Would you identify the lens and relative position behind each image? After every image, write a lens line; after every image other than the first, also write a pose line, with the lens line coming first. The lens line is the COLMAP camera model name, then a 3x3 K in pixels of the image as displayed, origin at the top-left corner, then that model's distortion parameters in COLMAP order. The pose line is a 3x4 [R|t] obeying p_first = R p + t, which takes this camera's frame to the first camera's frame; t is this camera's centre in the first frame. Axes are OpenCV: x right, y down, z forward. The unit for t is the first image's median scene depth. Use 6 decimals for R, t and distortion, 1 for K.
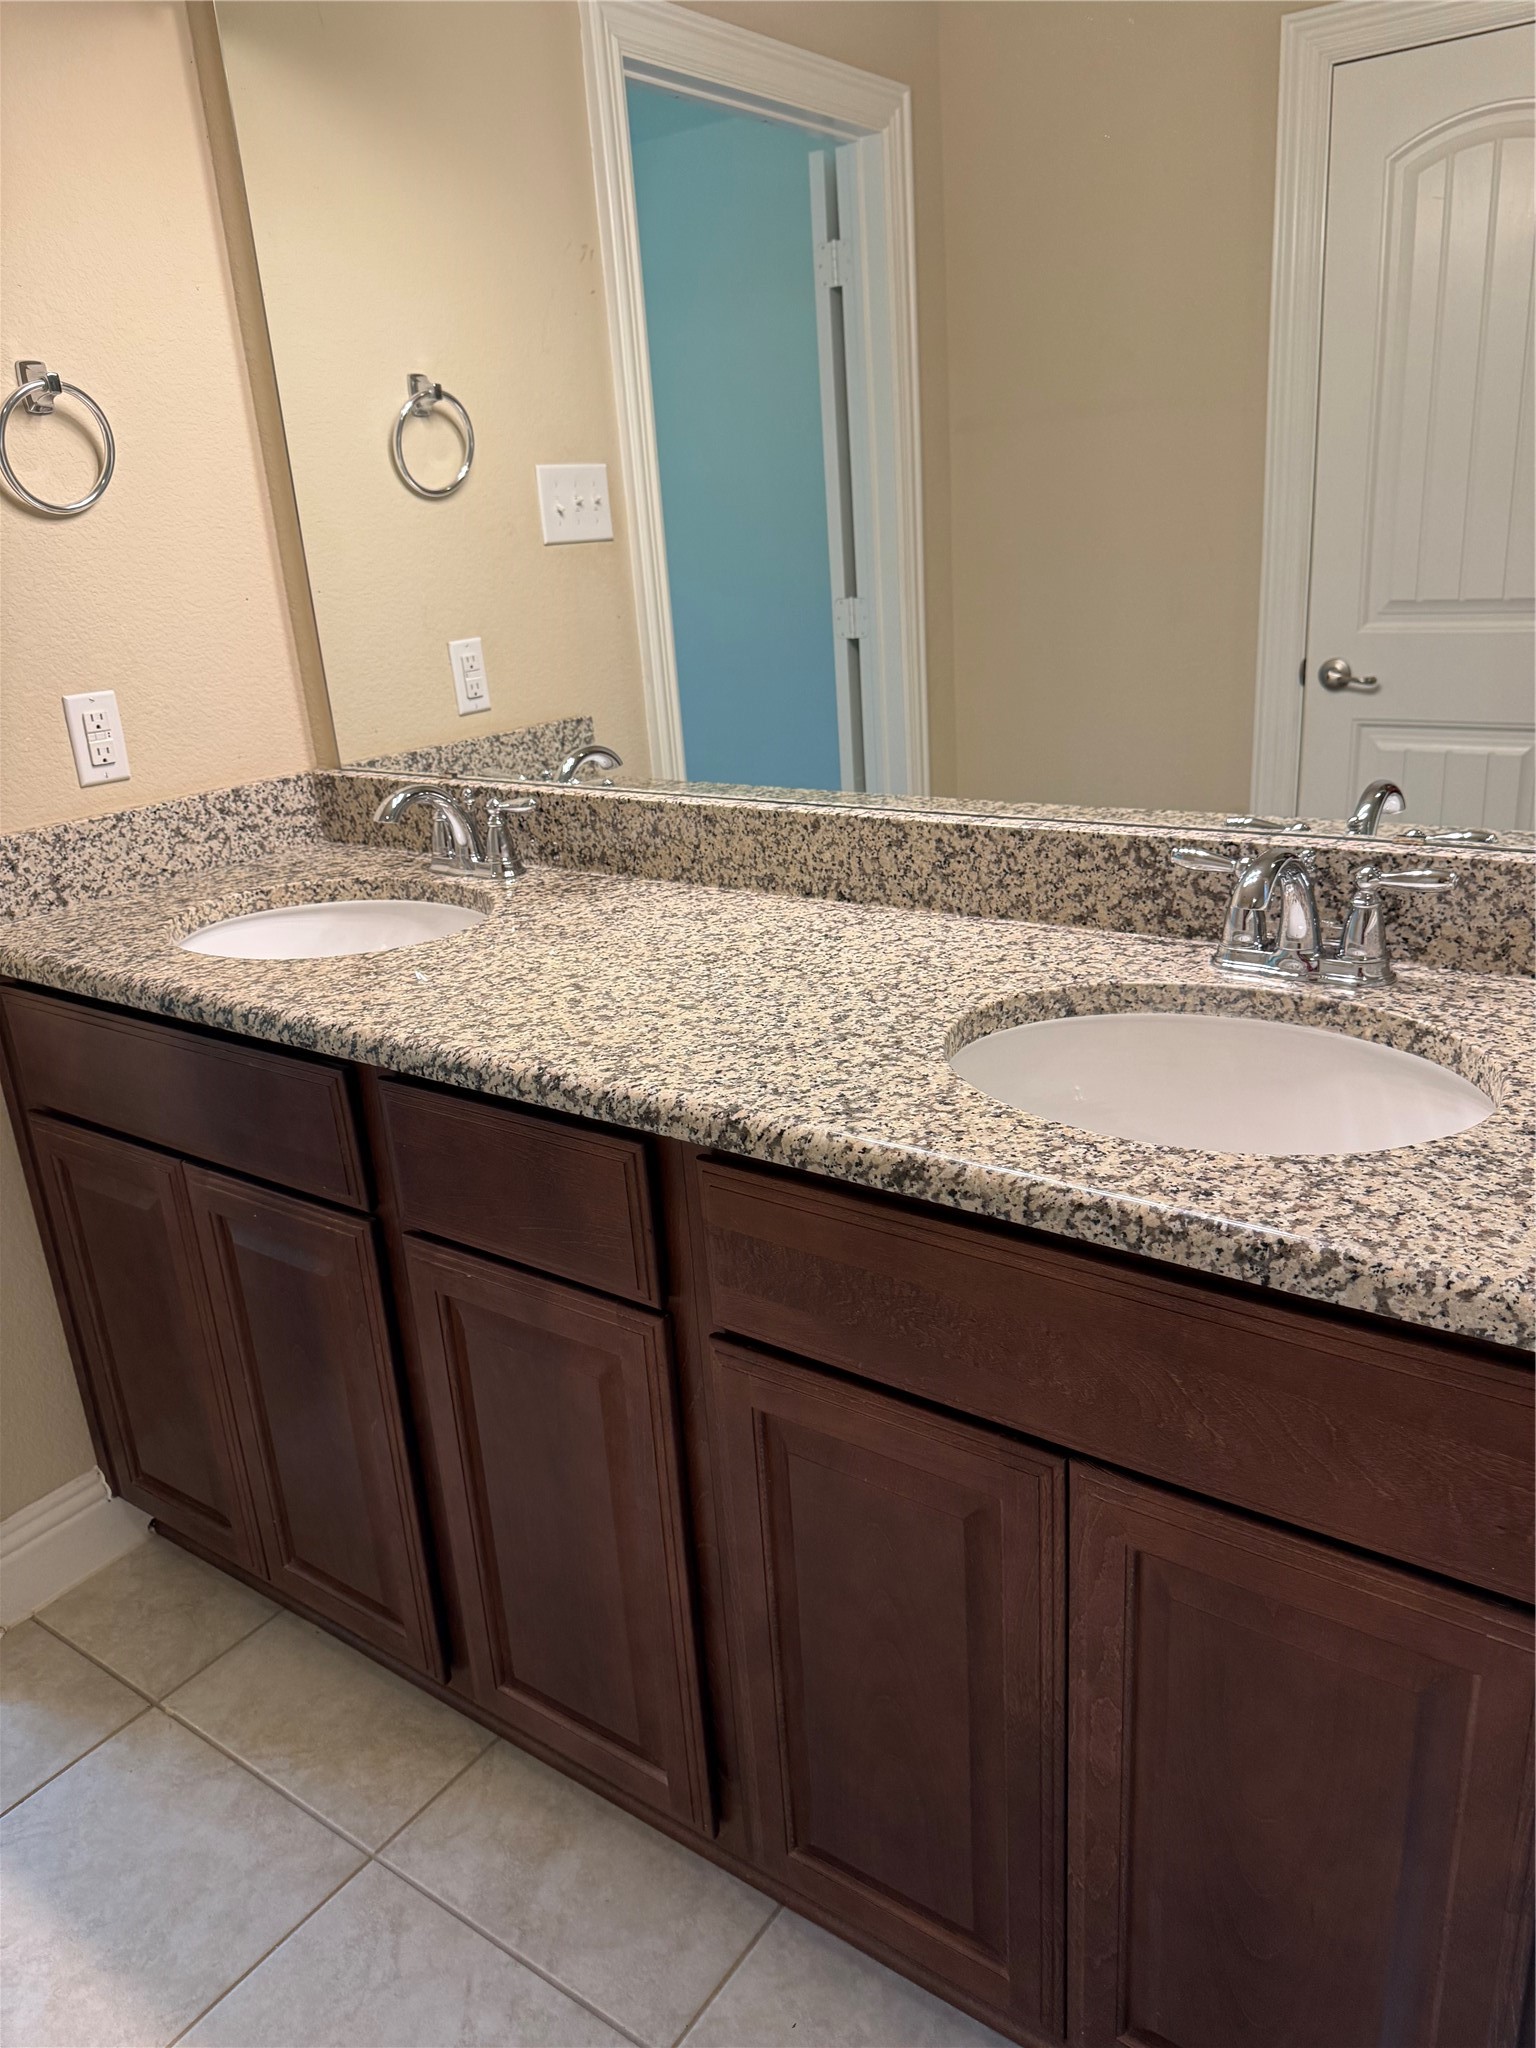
lens RADIAL K [[1454.5, 0, 765.4], [0, 1454.5, 1017.3], [0, 0, 1]] dist [0.054786, -0.013219]
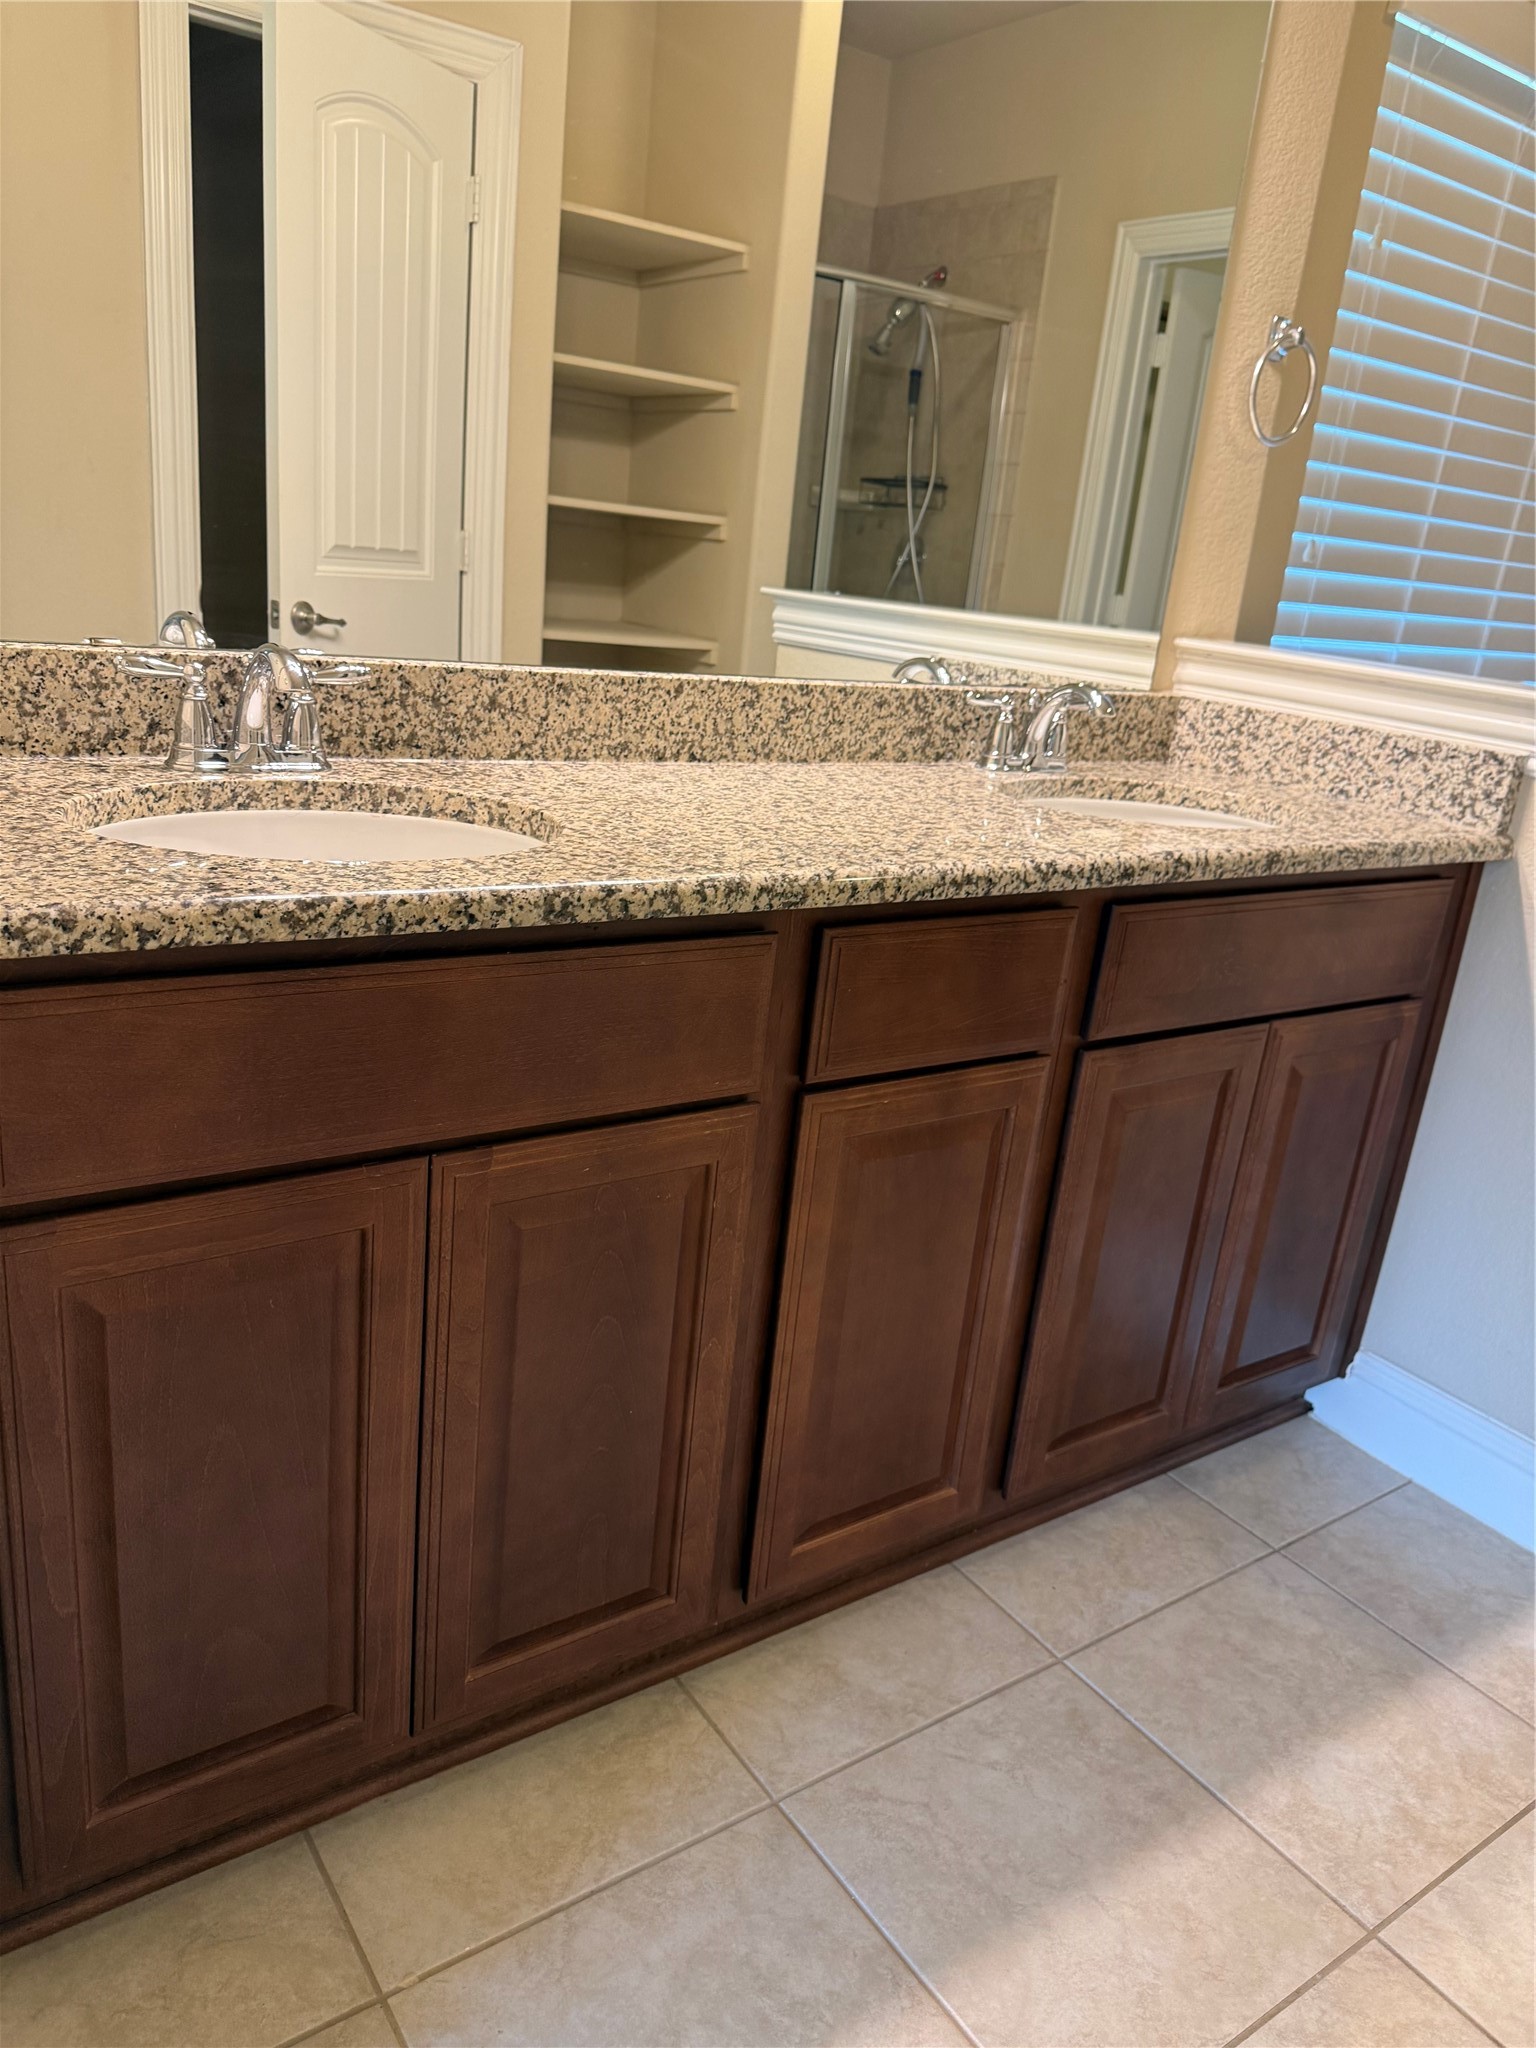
lens RADIAL K [[1454.5, 0, 767.7], [0, 1454.5, 1031.7], [0, 0, 1]] dist [0.054786, -0.013219]
pose [[0.306164, -0.200679, 0.930587, -1.038828], [0.193618, 0.970224, 0.145526, -0.033746], [-0.932081, 0.135624, 0.335903, 0.645660]]
